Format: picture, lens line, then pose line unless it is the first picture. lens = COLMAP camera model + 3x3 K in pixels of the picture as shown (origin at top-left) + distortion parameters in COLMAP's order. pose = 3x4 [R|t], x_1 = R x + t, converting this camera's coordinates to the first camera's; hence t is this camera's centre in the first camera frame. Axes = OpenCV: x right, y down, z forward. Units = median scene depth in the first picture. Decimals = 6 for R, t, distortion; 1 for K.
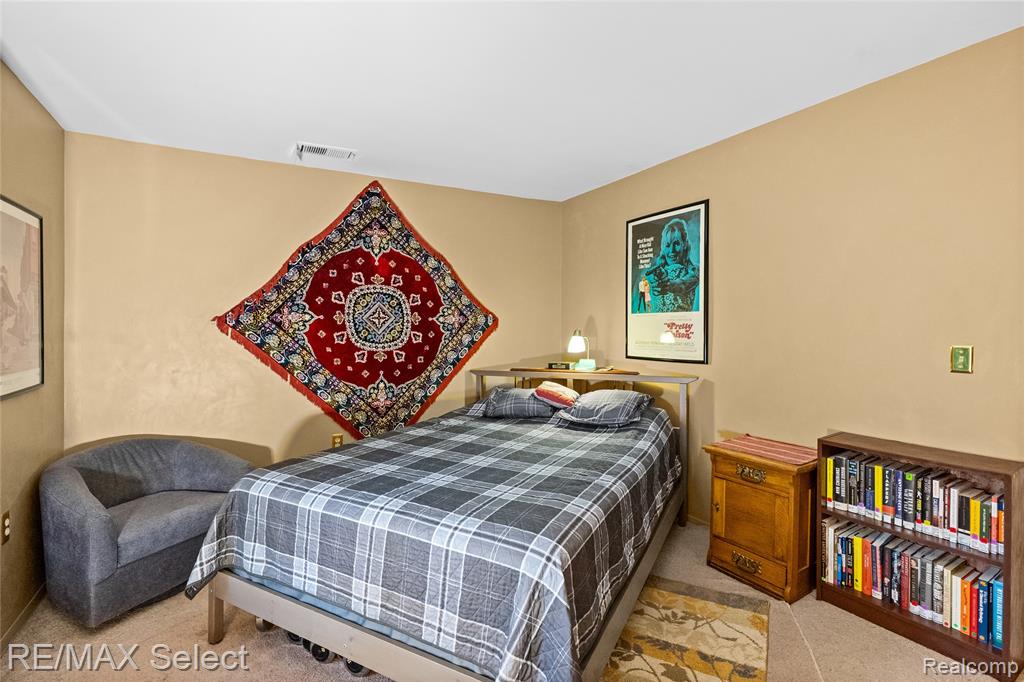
lens RADIAL K [[476.1, 0, 514.0], [0, 476.1, 326.2], [0, 0, 1]] dist [-0.000870, 0.000287]
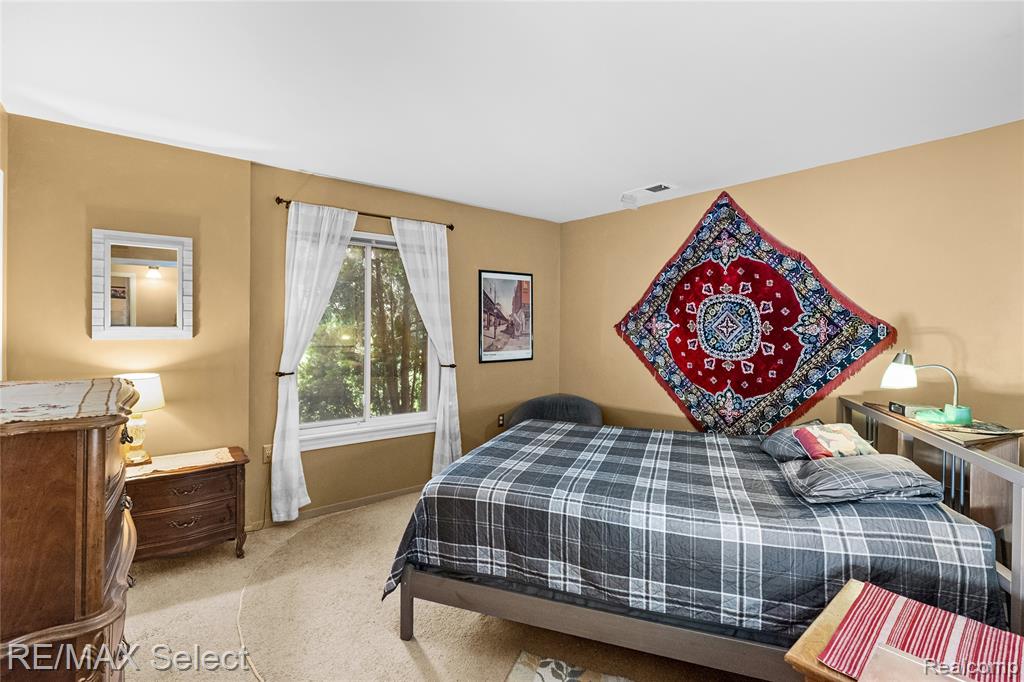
lens RADIAL K [[476.1, 0, 514.0], [0, 476.1, 326.2], [0, 0, 1]] dist [-0.000870, 0.000287]
pose [[0.167703, 0.011078, -0.985775, 0.631477], [-0.023799, 0.999691, 0.007186, -0.015207], [0.985550, 0.022256, 0.167915, 0.389819]]
